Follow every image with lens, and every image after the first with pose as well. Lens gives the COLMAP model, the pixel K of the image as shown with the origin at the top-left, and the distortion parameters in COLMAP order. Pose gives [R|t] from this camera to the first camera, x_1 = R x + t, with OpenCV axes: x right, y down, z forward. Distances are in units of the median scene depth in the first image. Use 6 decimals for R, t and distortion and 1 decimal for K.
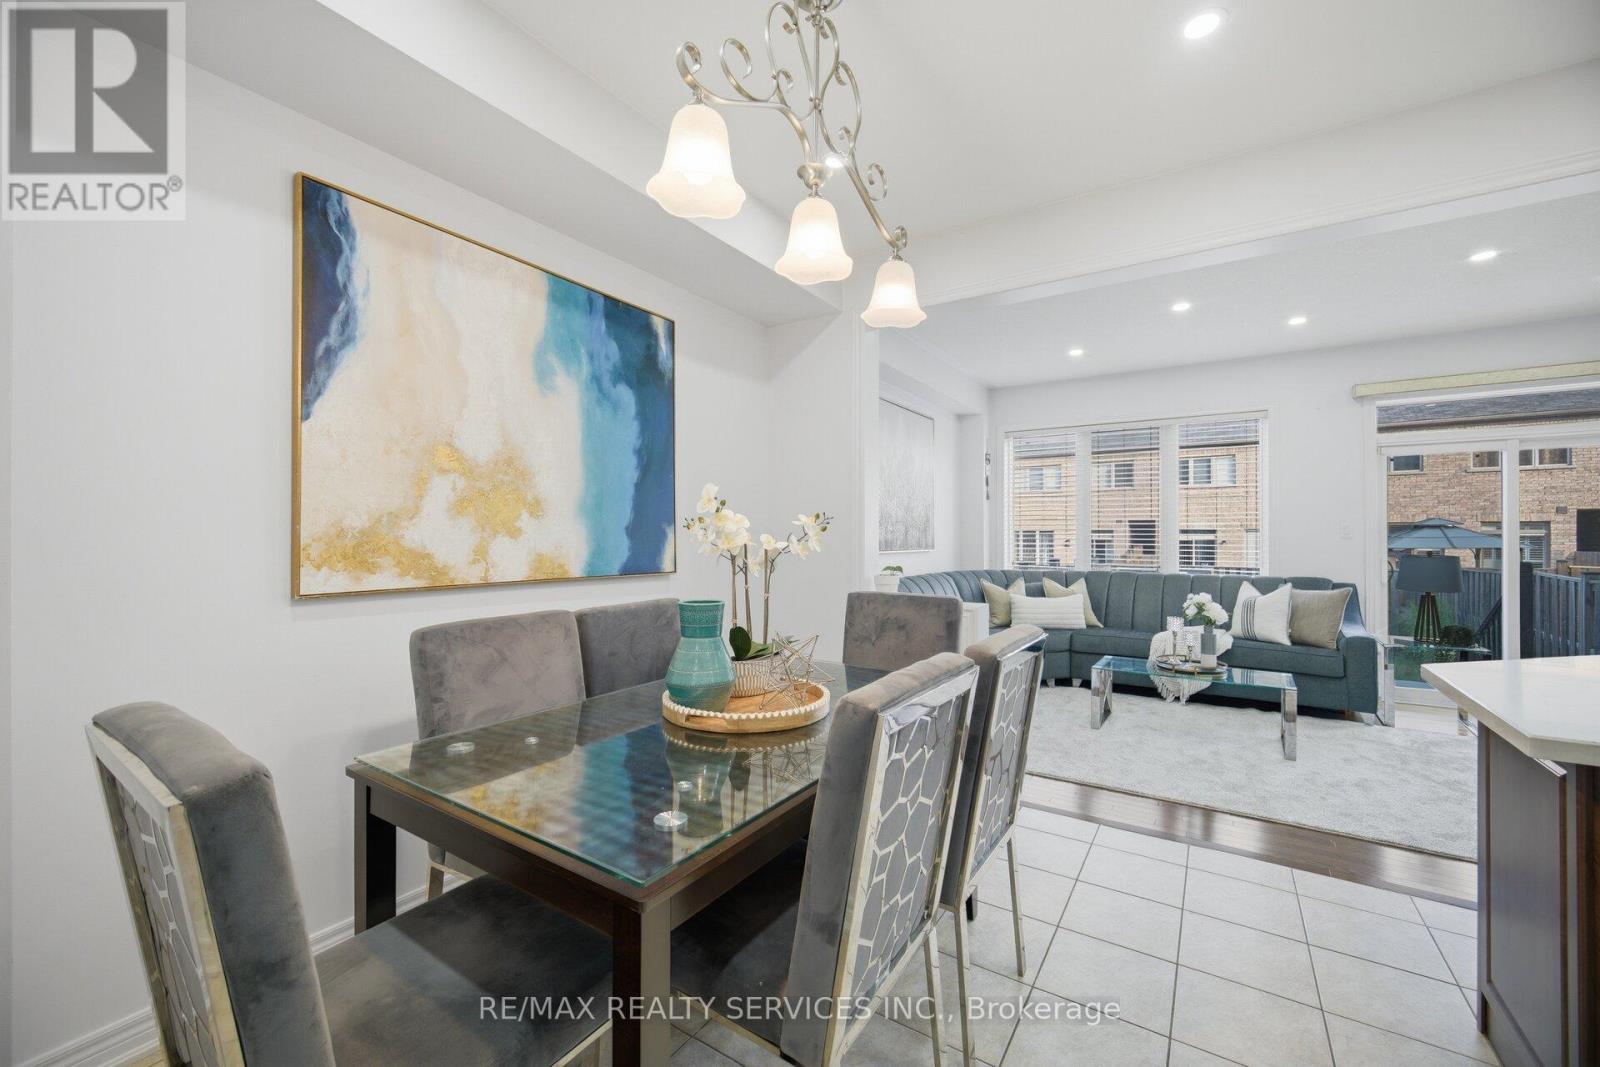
lens RADIAL K [[649.6, 0, 791.3], [0, 649.6, 530.3], [0, 0, 1]] dist [0.000241, -0.000070]
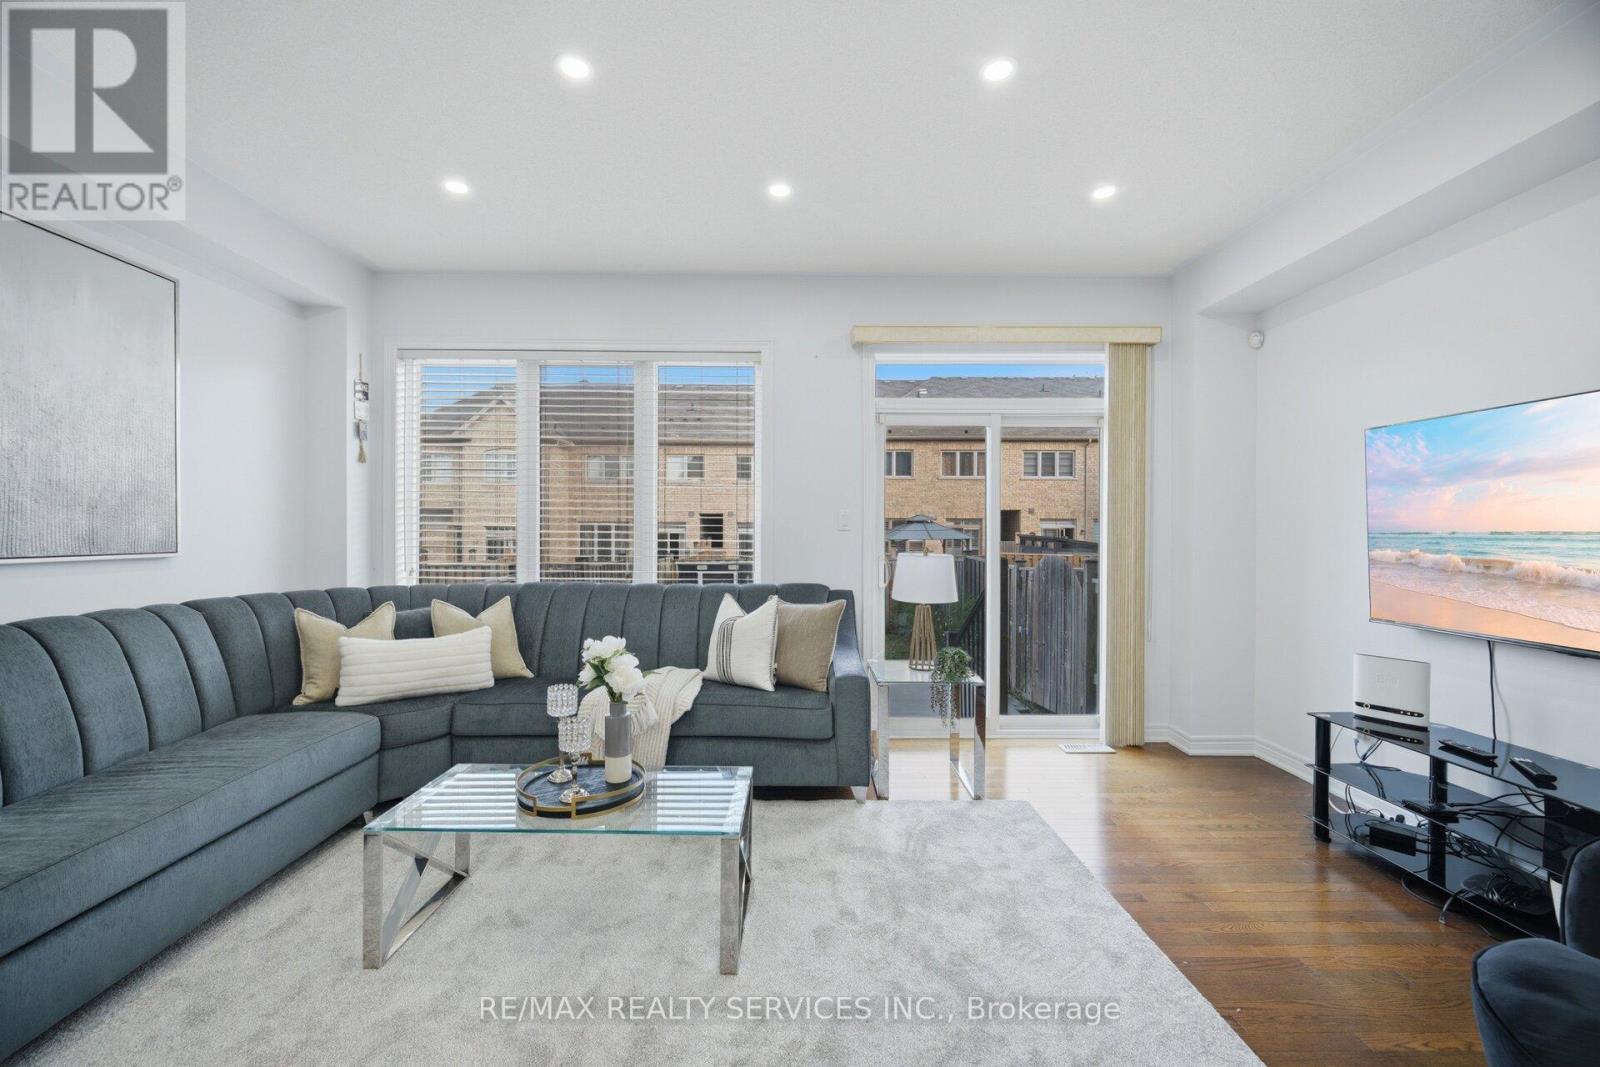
lens RADIAL K [[649.6, 0, 792.0], [0, 649.6, 526.1], [0, 0, 1]] dist [0.000241, -0.000070]
pose [[0.831590, 0.004355, 0.555373, 0.392325], [-0.006565, 0.999976, 0.001990, 0.006277], [-0.555351, -0.005301, 0.831599, 0.414142]]
